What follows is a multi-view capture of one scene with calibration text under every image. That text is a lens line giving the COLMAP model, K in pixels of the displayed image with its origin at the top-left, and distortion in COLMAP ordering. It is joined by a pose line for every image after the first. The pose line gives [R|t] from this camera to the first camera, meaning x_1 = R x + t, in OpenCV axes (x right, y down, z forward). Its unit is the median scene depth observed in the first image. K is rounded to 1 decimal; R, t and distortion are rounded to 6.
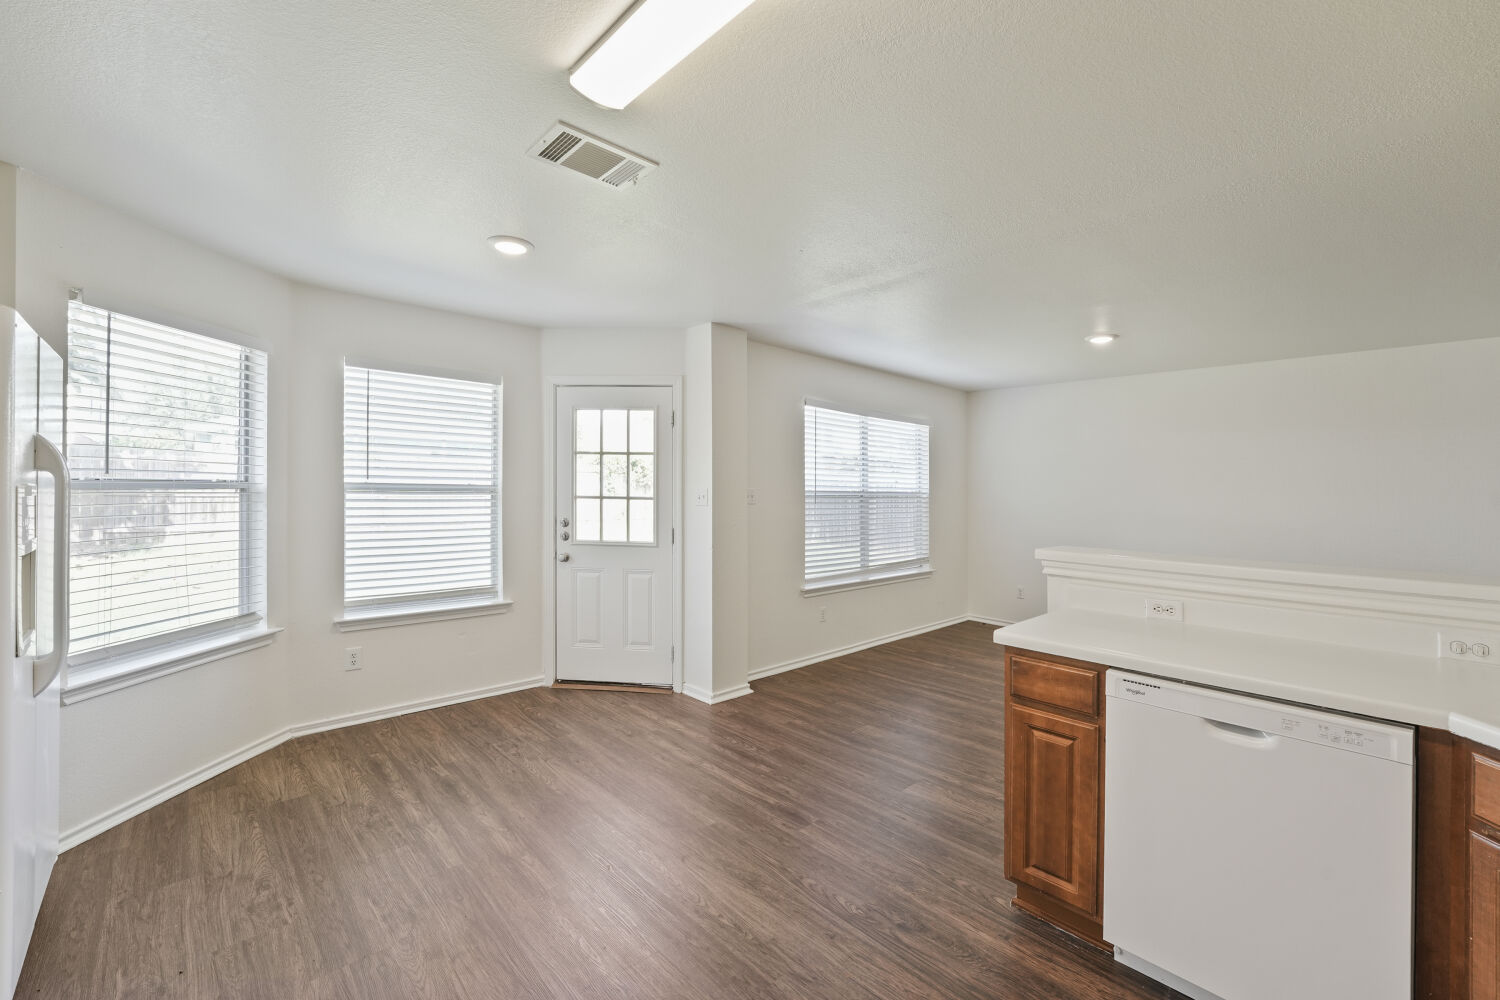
lens RADIAL K [[620.1, 0, 760.4], [0, 620.1, 479.5], [0, 0, 1]] dist [-0.025644, 0.004664]
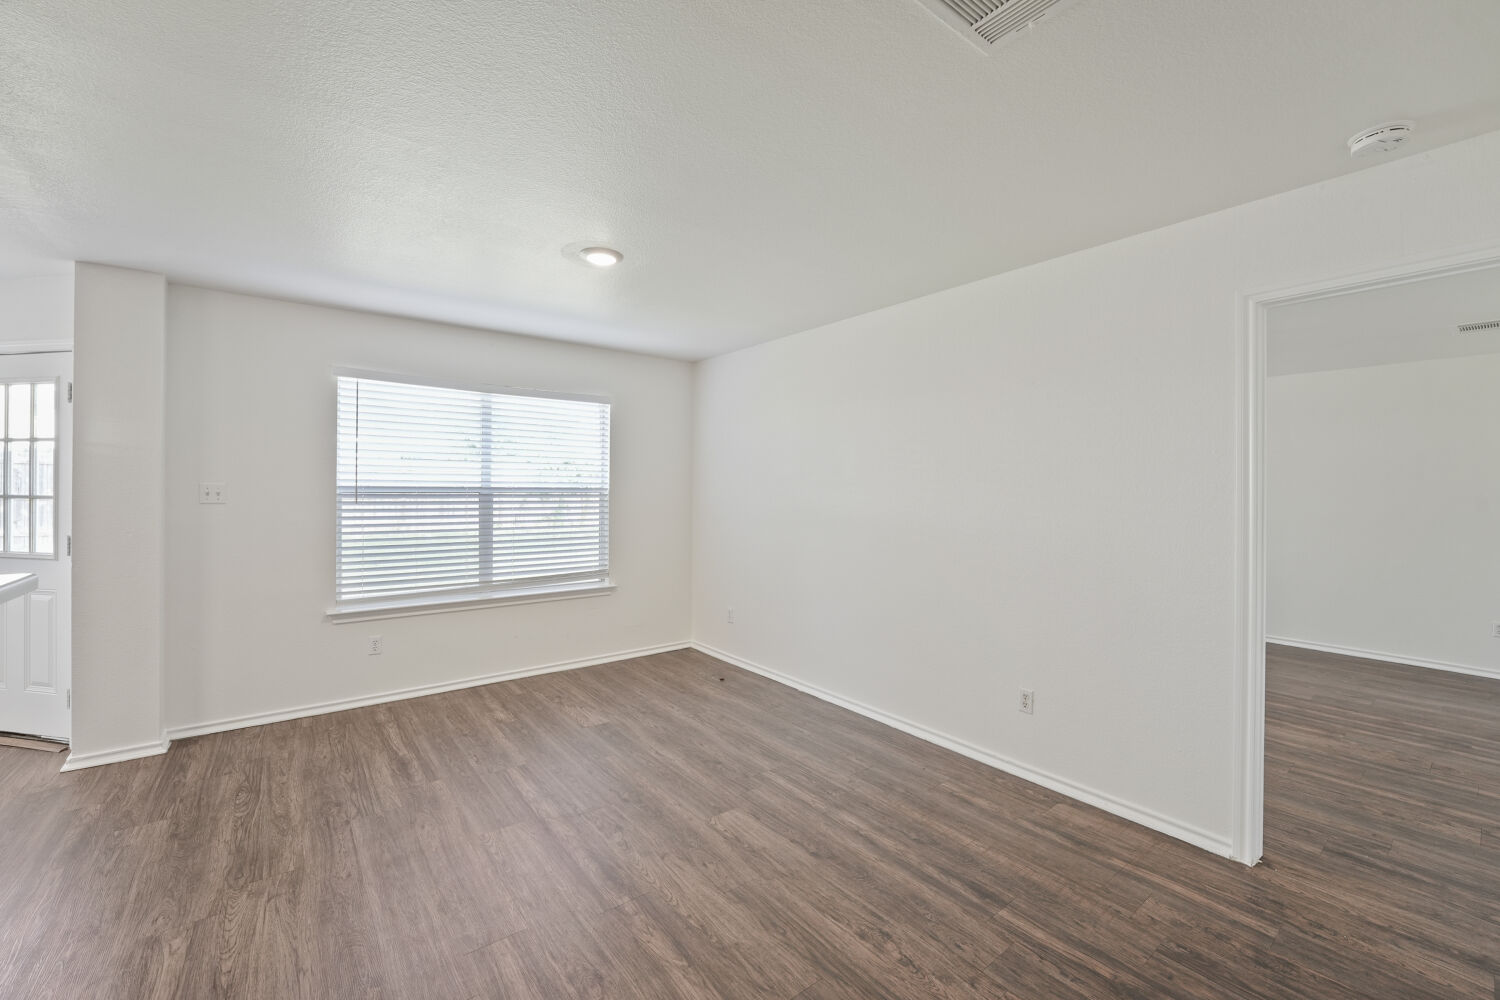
lens RADIAL K [[600.8, 0, 745.6], [0, 600.8, 498.8], [0, 0, 1]] dist [-0.017387, 0.000701]
pose [[0.994806, -0.006954, -0.101555, 0.570961], [0.009873, 0.999551, 0.028275, 0.015186], [0.101313, -0.029131, 0.994428, 0.268894]]
